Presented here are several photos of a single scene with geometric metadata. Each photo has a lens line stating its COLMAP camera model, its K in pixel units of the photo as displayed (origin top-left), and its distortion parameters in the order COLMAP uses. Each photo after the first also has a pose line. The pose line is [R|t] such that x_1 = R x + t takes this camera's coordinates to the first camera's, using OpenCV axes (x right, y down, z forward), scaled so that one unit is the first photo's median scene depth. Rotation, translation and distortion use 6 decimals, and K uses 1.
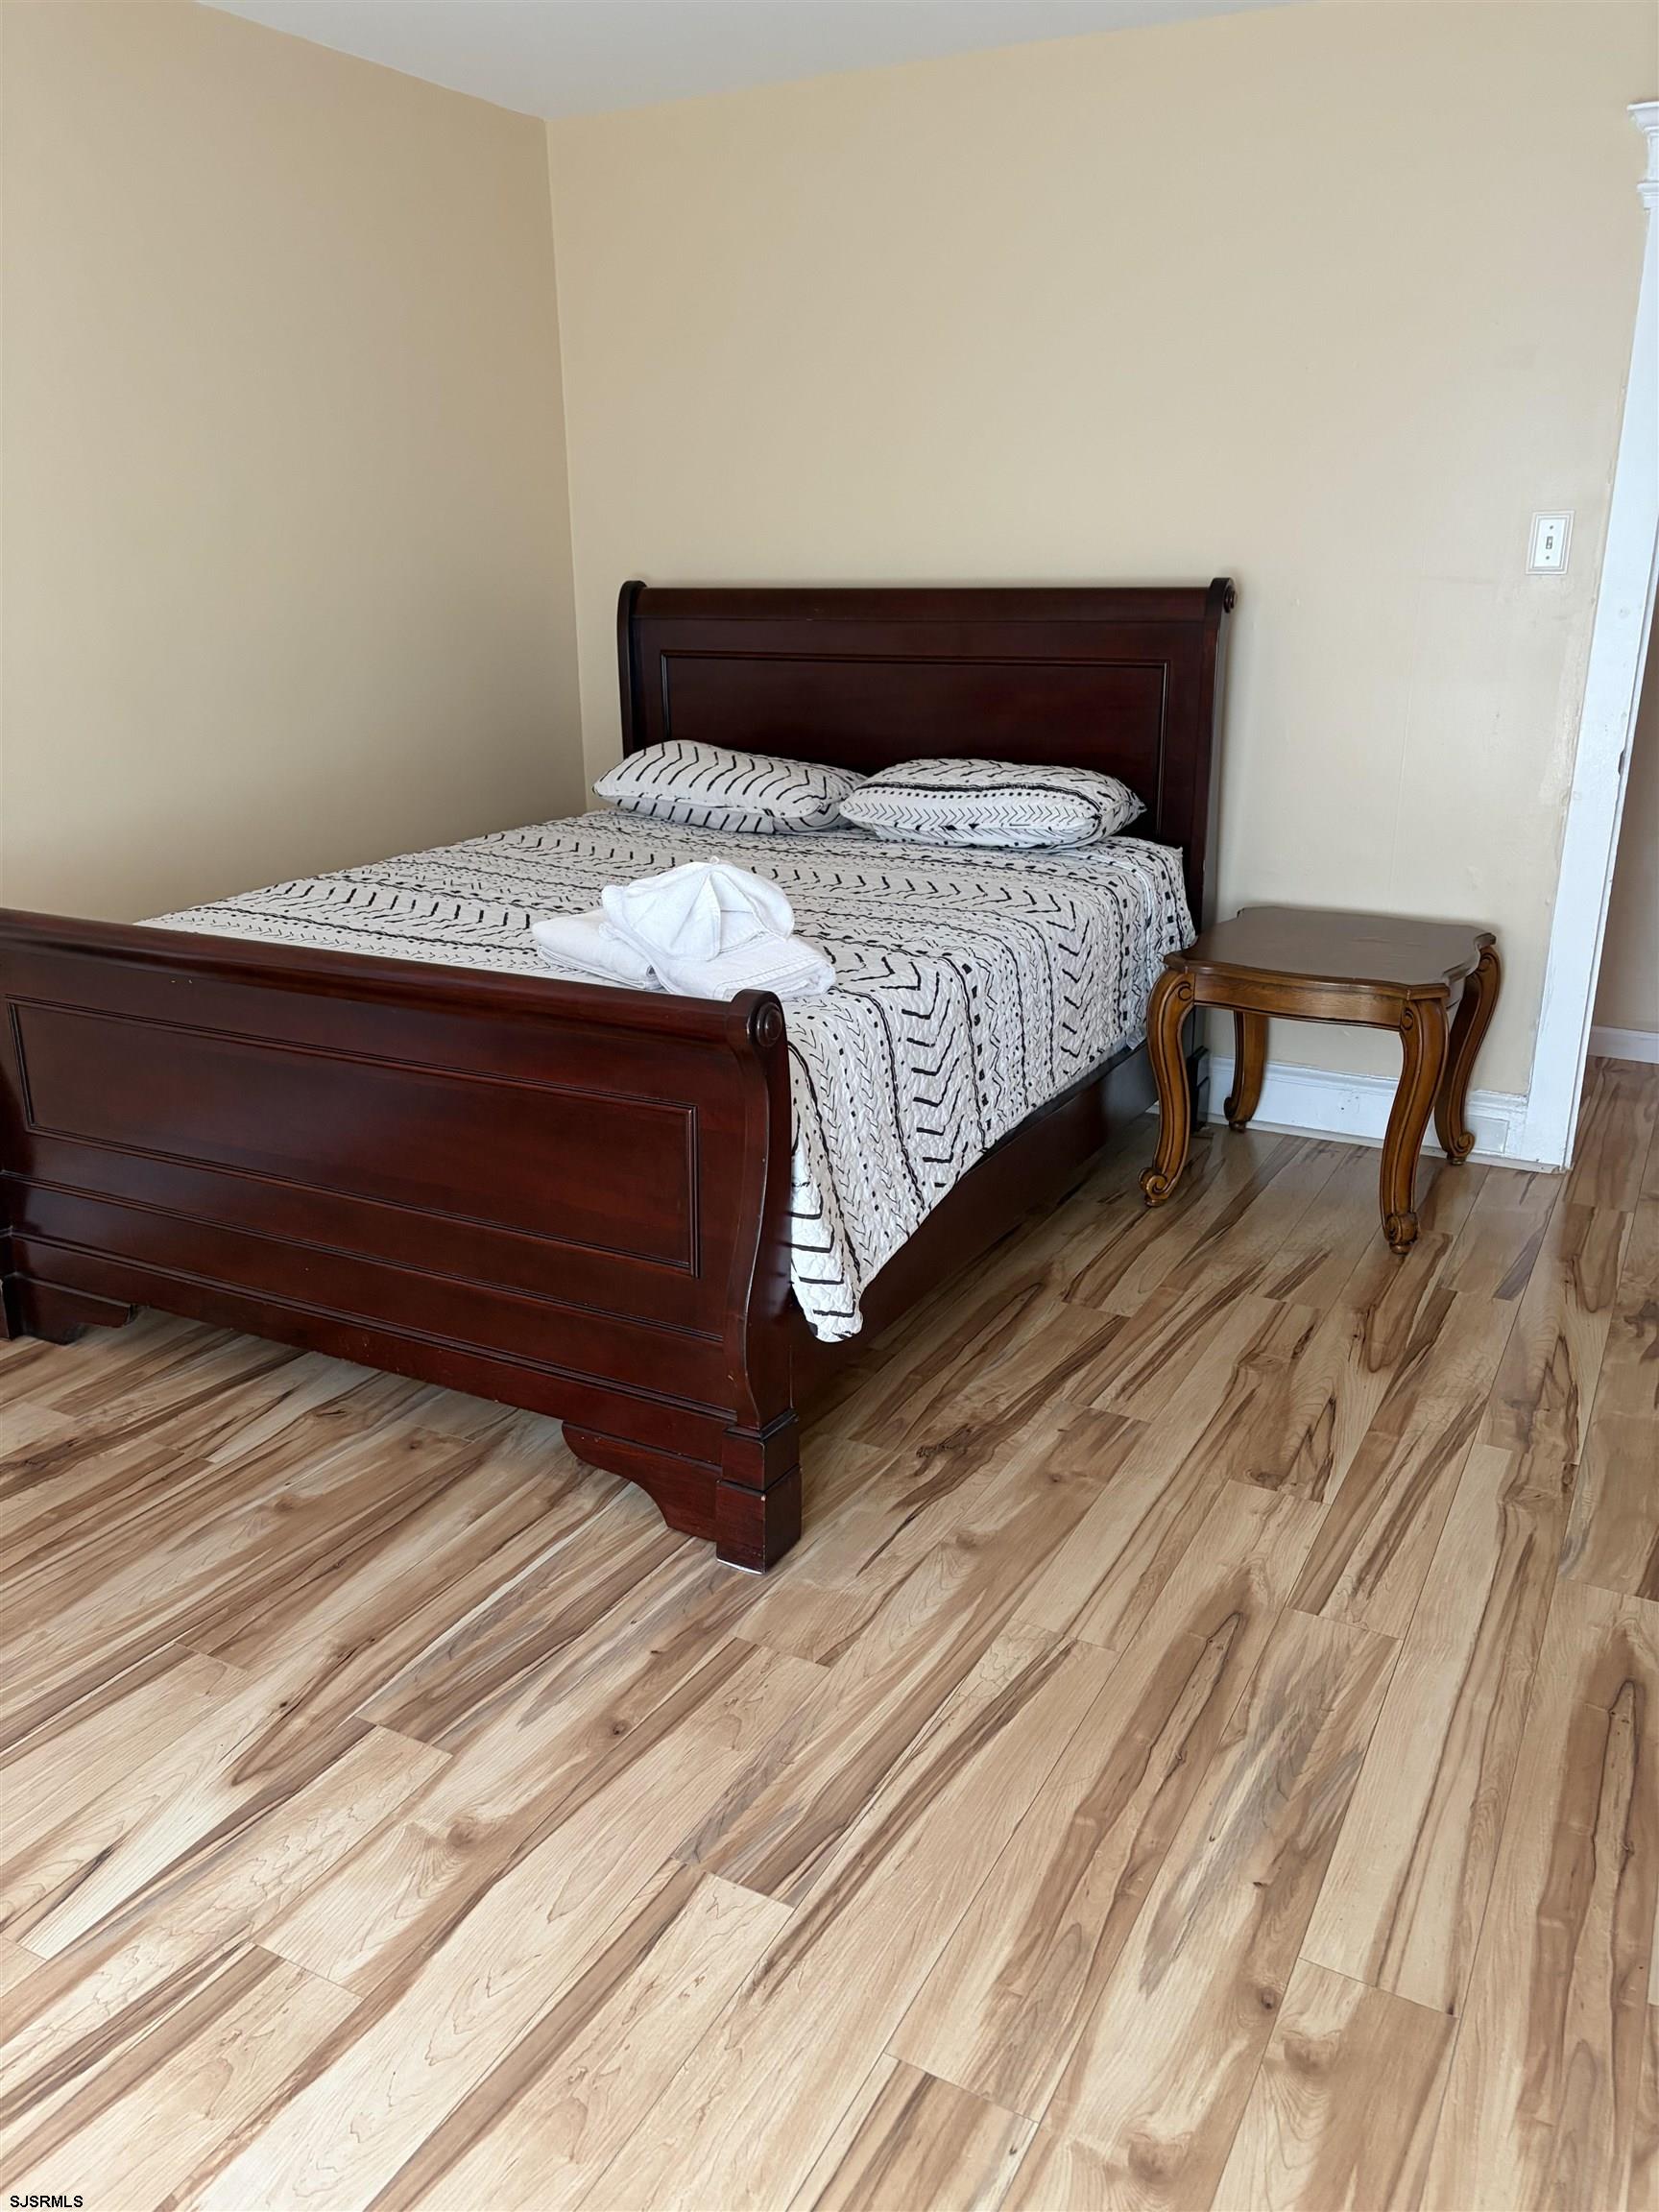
lens RADIAL K [[1673.3, 0, 832.3], [0, 1673.3, 1105.4], [0, 0, 1]] dist [0.065392, -0.059740]
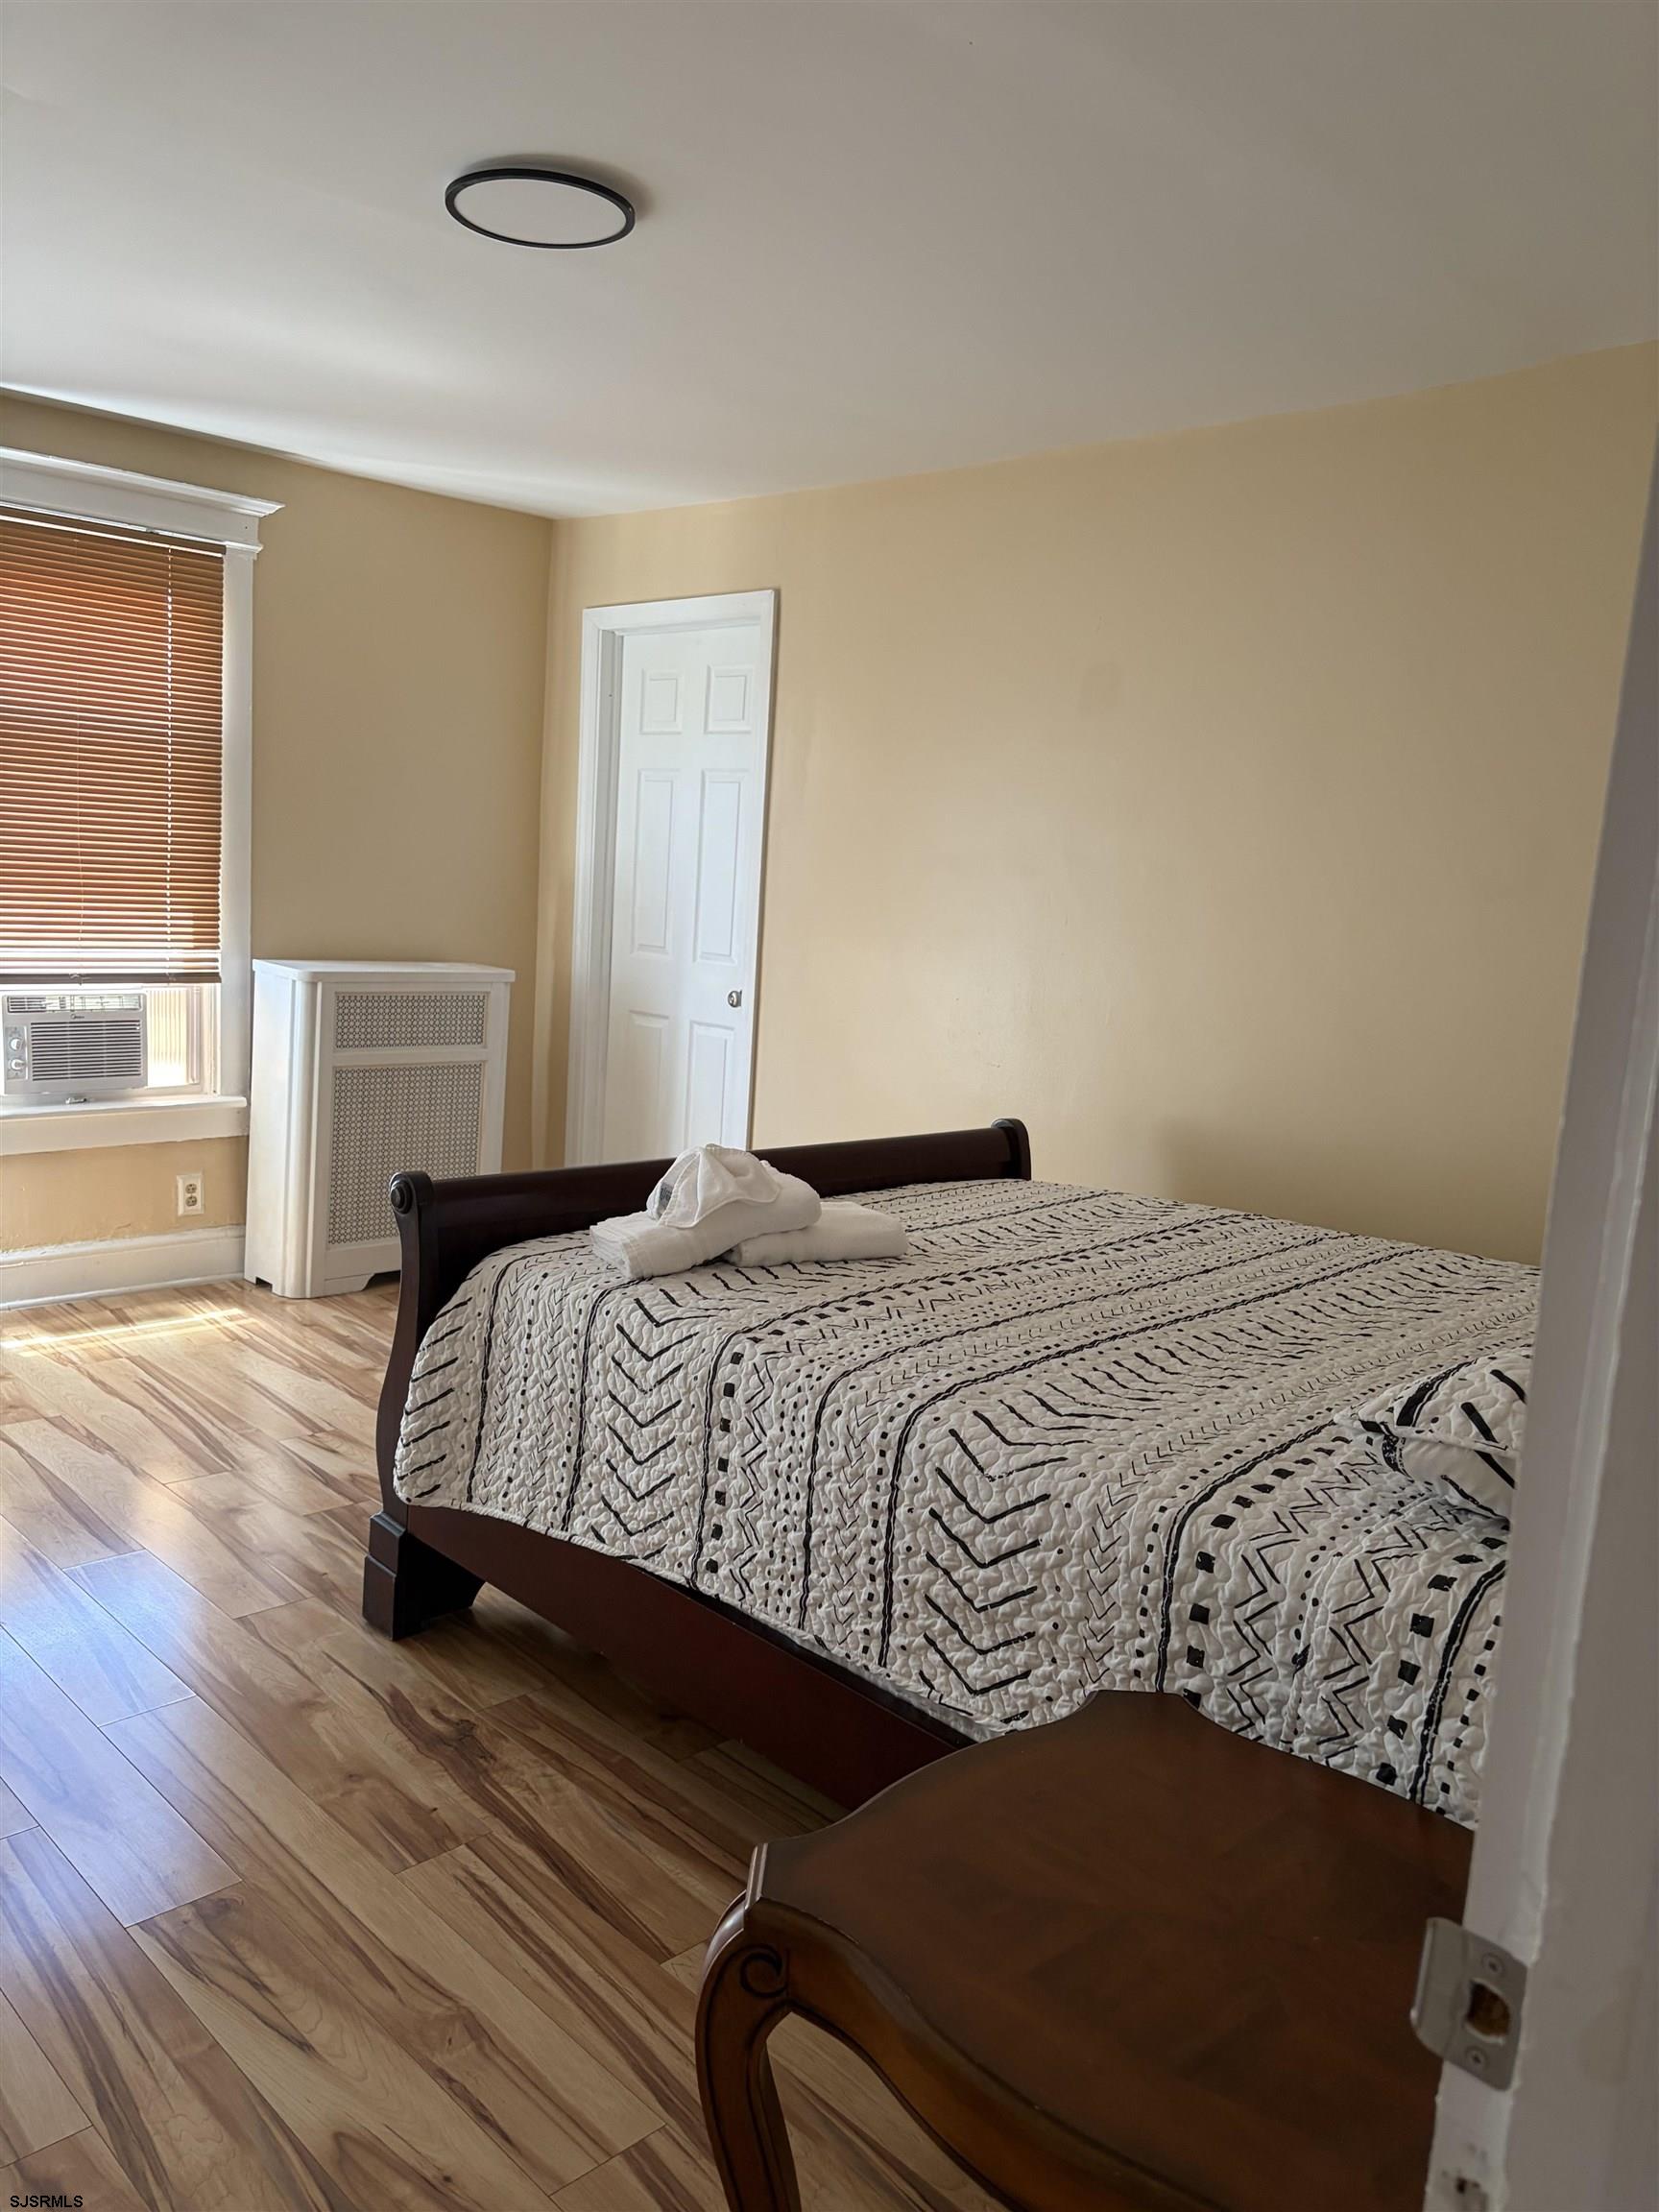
lens RADIAL K [[1673.3, 0, 829.8], [0, 1673.3, 1113.6], [0, 0, 1]] dist [0.065392, -0.059740]
pose [[-0.316009, 0.111169, -0.942221, 0.886665], [-0.337055, 0.915174, 0.221022, -0.420357], [0.886866, 0.387426, -0.251733, 1.283994]]
